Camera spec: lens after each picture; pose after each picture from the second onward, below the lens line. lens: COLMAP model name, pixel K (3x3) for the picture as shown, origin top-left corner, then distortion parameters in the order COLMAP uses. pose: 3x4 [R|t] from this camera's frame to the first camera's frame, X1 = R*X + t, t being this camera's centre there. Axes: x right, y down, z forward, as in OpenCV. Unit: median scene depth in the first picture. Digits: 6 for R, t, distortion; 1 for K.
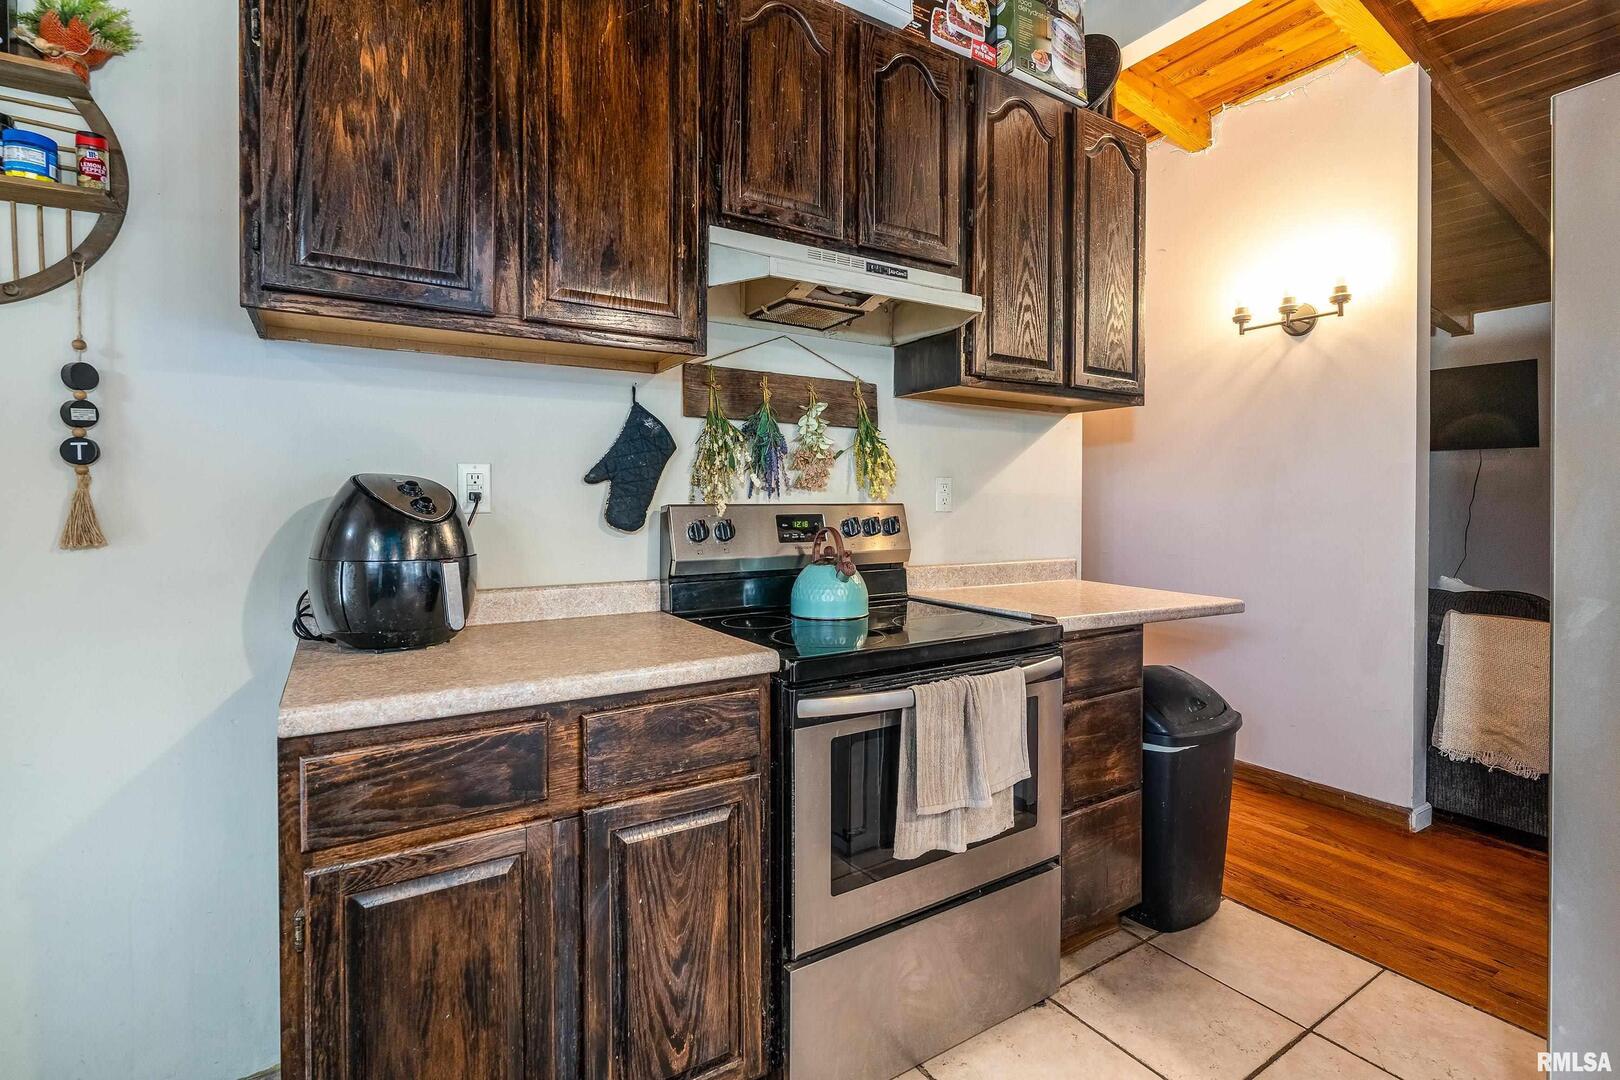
lens RADIAL K [[758.1, 0, 812.4], [0, 758.1, 505.3], [0, 0, 1]] dist [-0.000946, 0.000275]
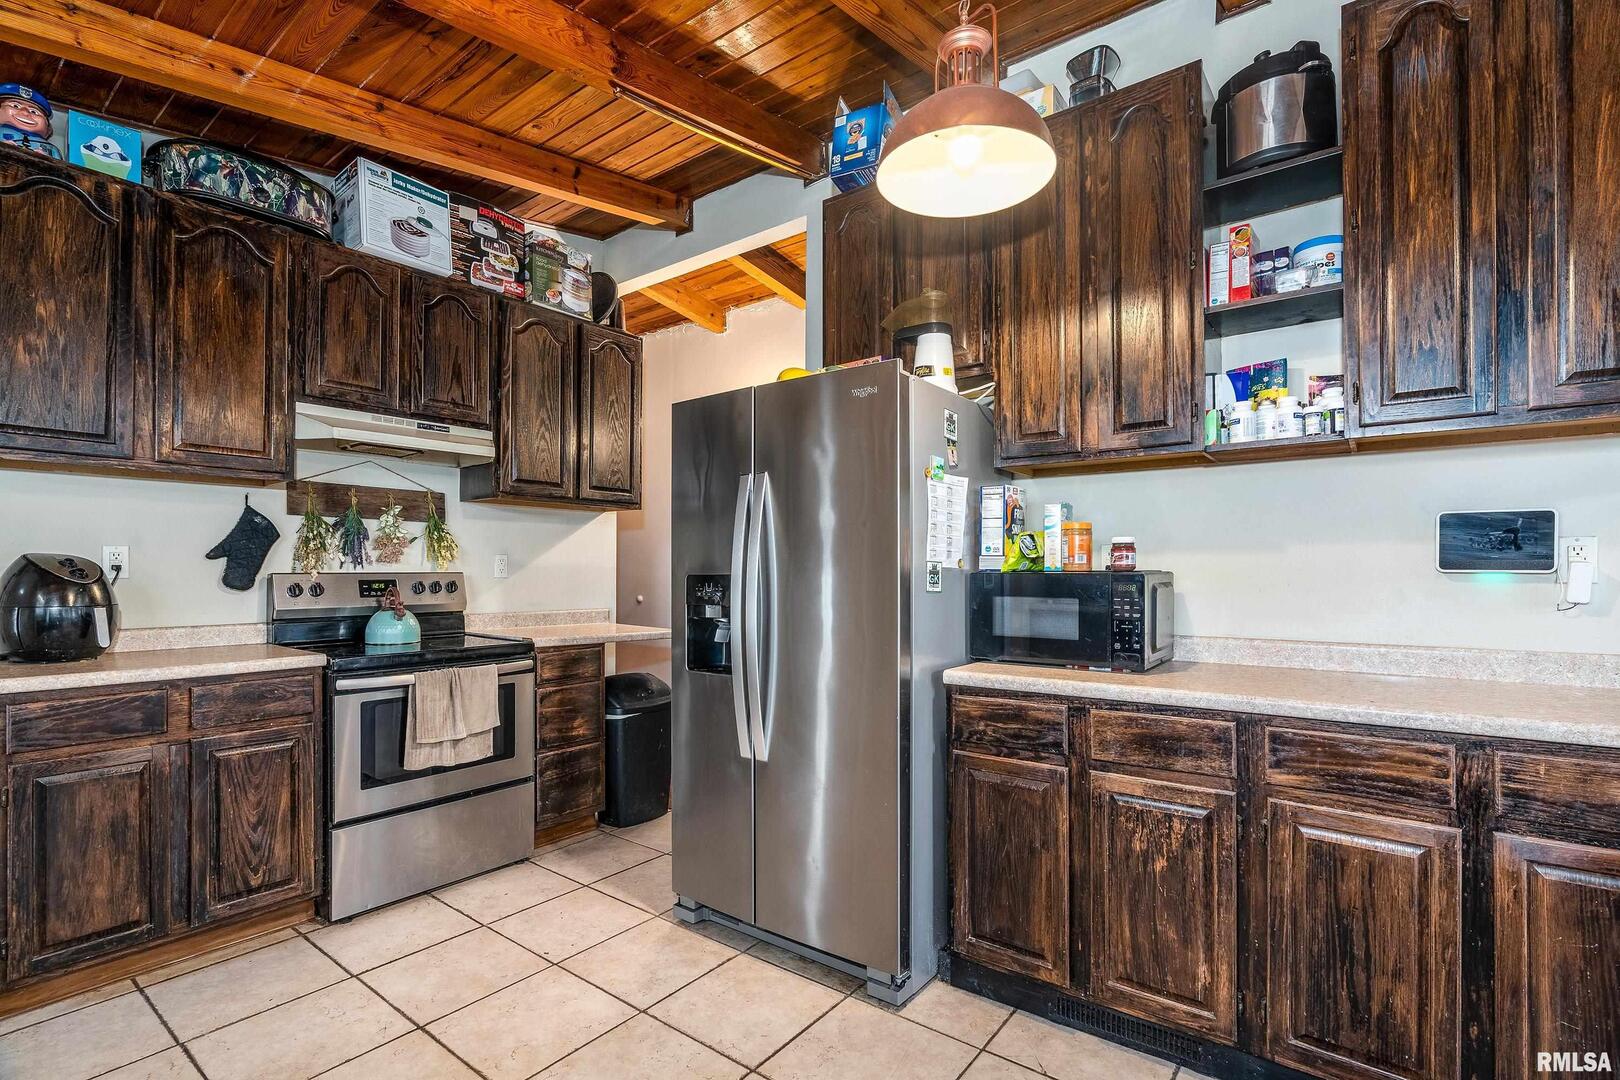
lens RADIAL K [[762.2, 0, 803.2], [0, 762.2, 565.6], [0, 0, 1]] dist [0.000987, 0.001160]
pose [[0.947269, 0.001625, 0.320437, 0.399979], [0.002098, 0.999934, -0.011272, 0.004327], [-0.320434, 0.011350, 0.947203, -0.966176]]
